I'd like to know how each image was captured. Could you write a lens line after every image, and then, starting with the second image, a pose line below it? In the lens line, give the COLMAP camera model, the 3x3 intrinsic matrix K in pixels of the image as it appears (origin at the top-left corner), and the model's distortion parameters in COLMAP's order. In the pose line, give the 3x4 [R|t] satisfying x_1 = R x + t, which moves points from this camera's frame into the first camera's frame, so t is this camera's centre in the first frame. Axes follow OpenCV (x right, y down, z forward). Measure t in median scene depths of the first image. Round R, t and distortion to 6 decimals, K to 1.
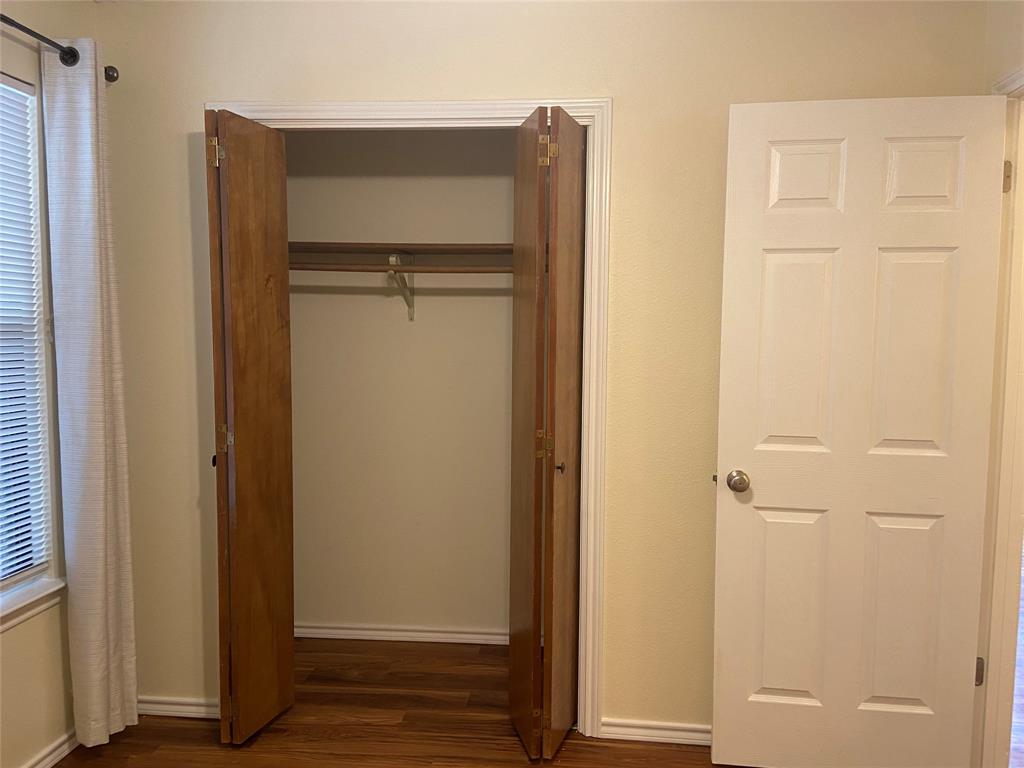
lens RADIAL K [[771.0, 0, 506.5], [0, 771.0, 394.8], [0, 0, 1]] dist [0.115789, -0.145777]
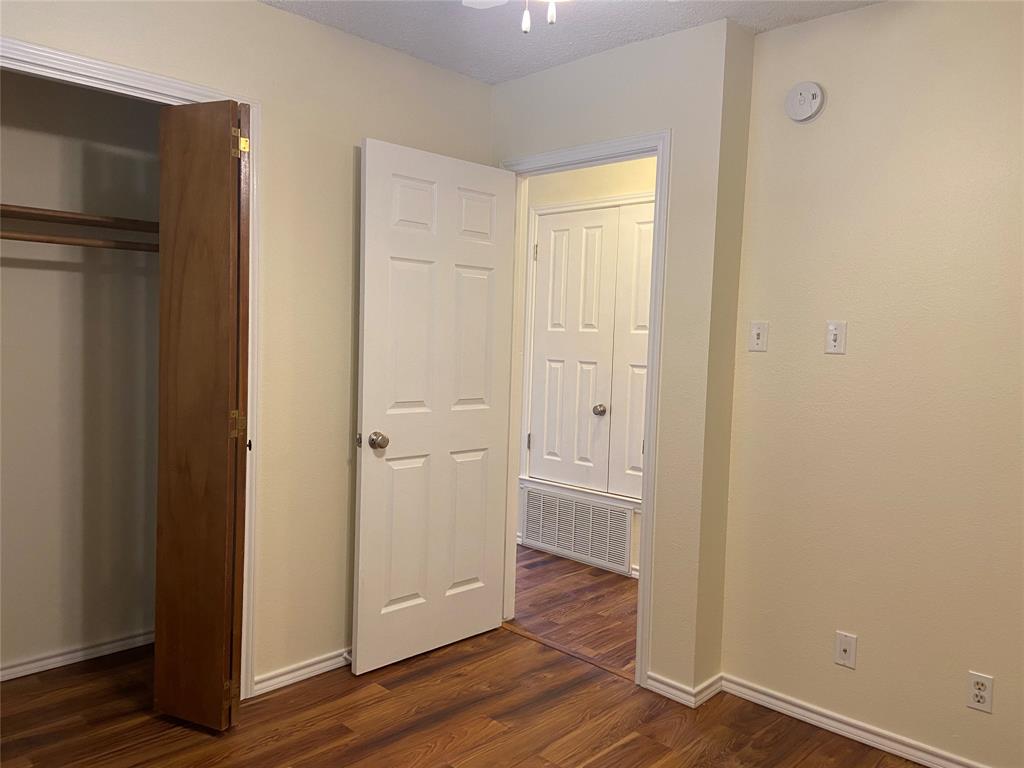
lens RADIAL K [[783.0, 0, 512.0], [0, 783.0, 384.0], [0, 0, 1]] dist [0.113988, -0.158513]
pose [[0.611956, -0.040464, 0.789856, -0.560497], [0.038311, 0.999035, 0.021498, 0.002020], [-0.789964, 0.017104, 0.612915, 0.053380]]
